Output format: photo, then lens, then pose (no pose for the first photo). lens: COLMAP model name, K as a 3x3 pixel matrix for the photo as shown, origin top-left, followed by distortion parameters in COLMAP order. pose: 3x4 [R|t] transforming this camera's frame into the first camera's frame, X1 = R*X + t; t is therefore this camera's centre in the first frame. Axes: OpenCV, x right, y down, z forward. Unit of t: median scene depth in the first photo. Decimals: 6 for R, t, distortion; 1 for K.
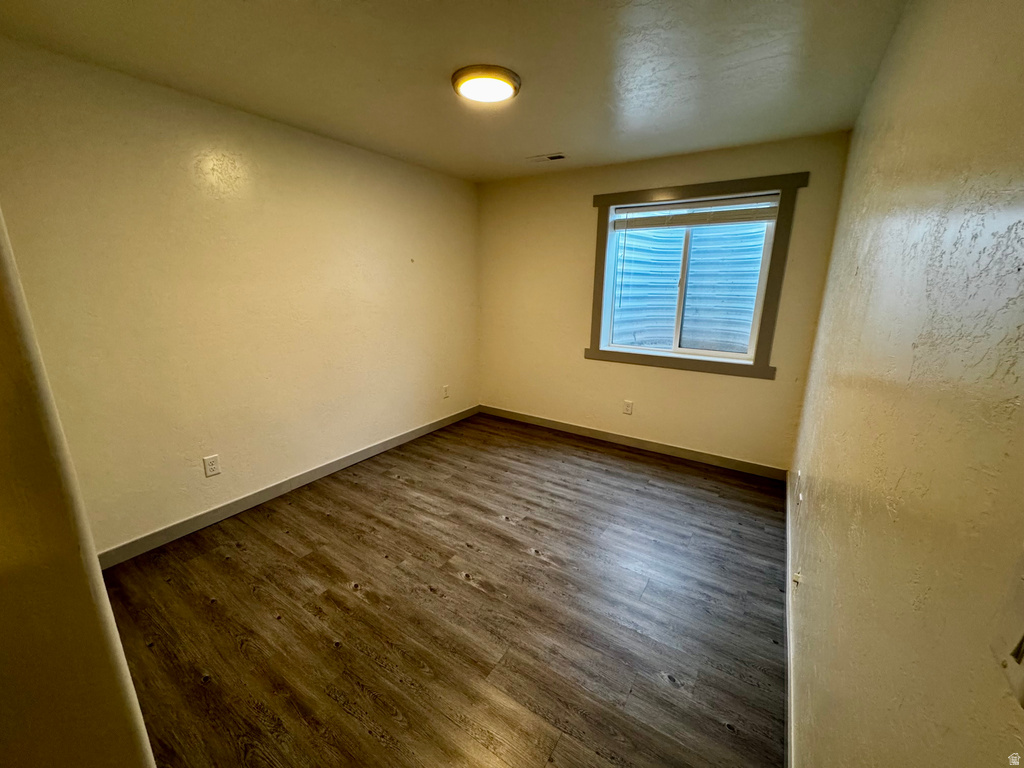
lens RADIAL K [[407.2, 0, 513.0], [0, 407.2, 384.4], [0, 0, 1]] dist [-0.003547, -0.000056]
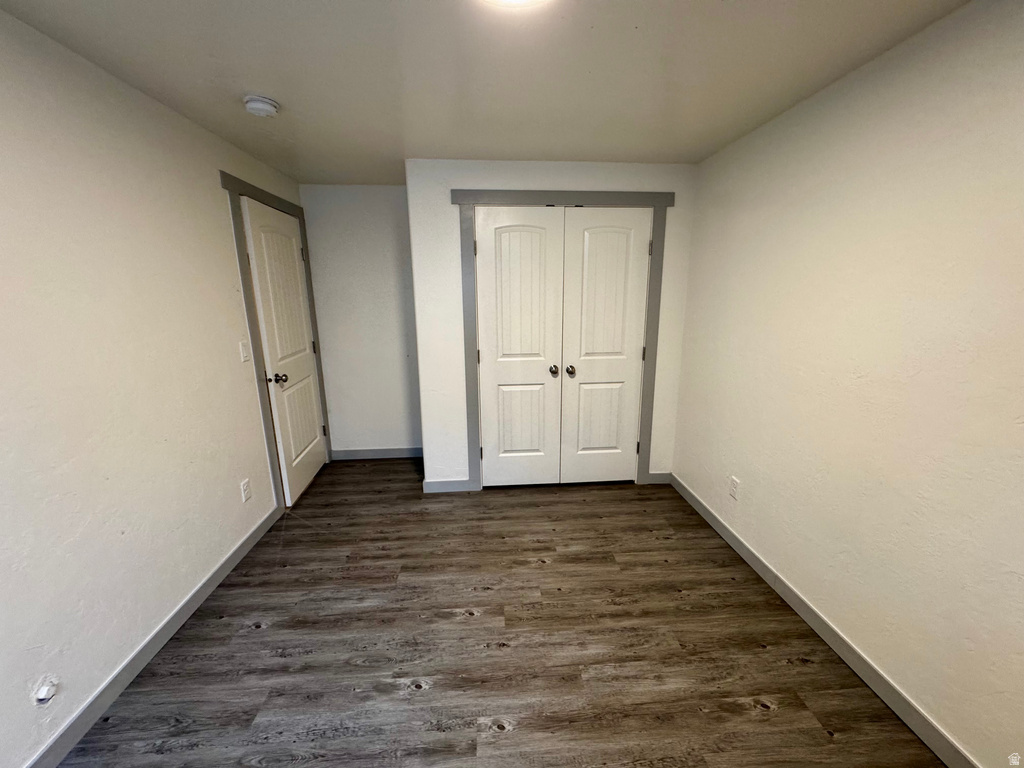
lens RADIAL K [[407.2, 0, 513.0], [0, 407.2, 384.4], [0, 0, 1]] dist [-0.003547, -0.000056]
pose [[-0.795454, 0.129195, -0.592082, 0.295163], [-0.153593, 0.902131, 0.403198, -0.400841], [0.586227, 0.411665, -0.697760, 1.447232]]
